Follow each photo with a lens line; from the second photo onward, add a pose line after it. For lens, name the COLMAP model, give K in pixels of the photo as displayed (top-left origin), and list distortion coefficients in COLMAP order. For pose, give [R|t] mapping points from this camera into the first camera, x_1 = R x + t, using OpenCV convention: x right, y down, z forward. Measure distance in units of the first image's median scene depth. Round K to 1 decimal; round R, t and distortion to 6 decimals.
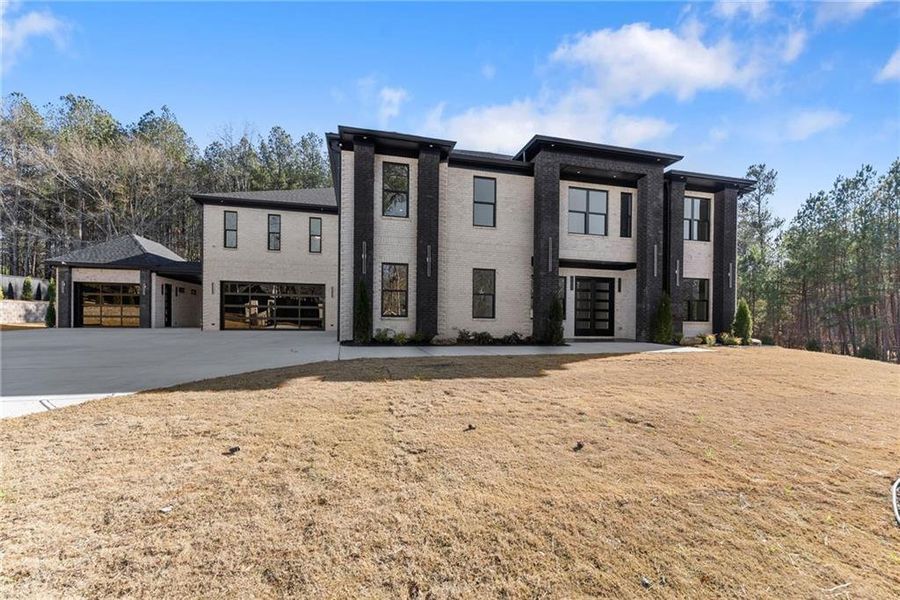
lens RADIAL K [[370.9, 0, 449.6], [0, 370.9, 323.1], [0, 0, 1]] dist [-0.001290, 0.000360]
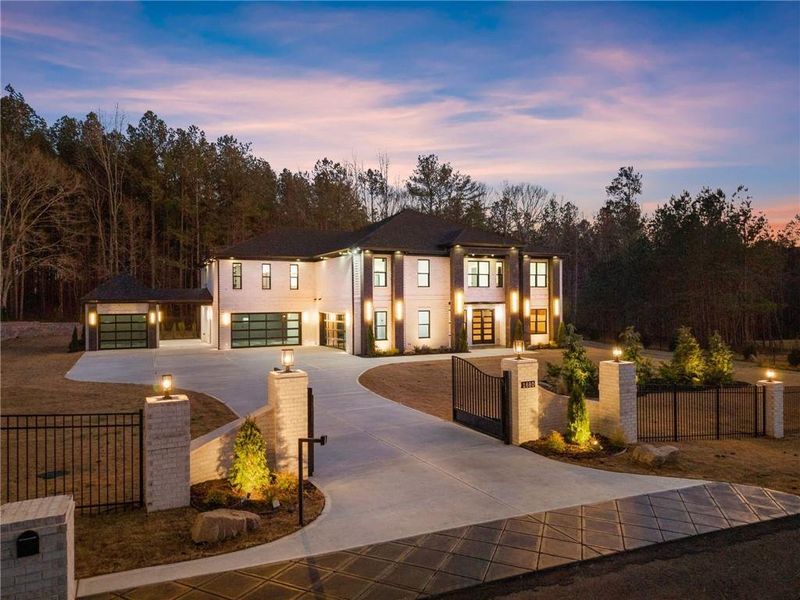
lens RADIAL K [[535.4, 0, 398.1], [0, 535.4, 315.6], [0, 0, 1]] dist [0.020656, -0.002437]
pose [[0.977325, -0.026209, 0.210114, -0.518019], [0.022074, 0.999514, 0.022003, -0.164443], [-0.210589, -0.016867, 0.977429, -1.347793]]
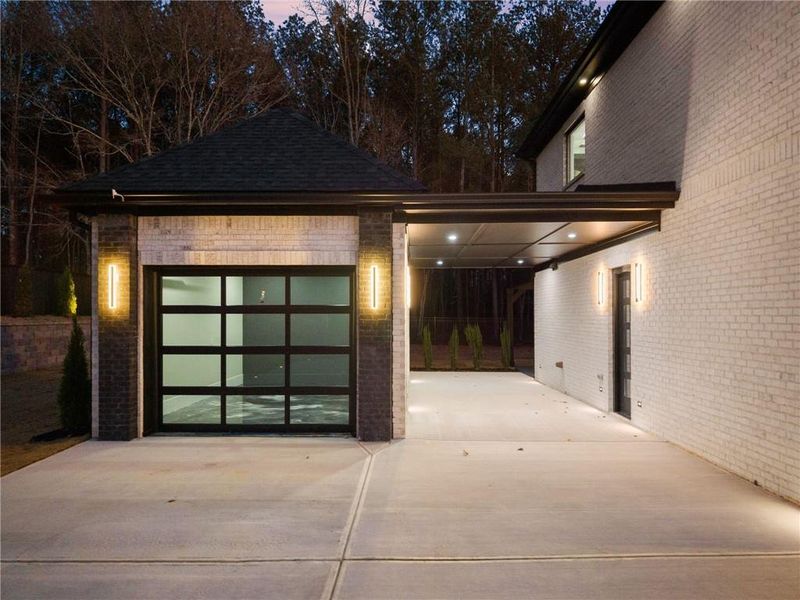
lens RADIAL K [[535.4, 0, 398.1], [0, 535.4, 315.6], [0, 0, 1]] dist [0.020656, -0.002437]
pose [[0.966149, -0.016361, -0.257465, -0.960716], [0.013089, 0.999810, -0.014420, -0.088274], [0.257652, 0.010562, 0.966180, 0.876191]]
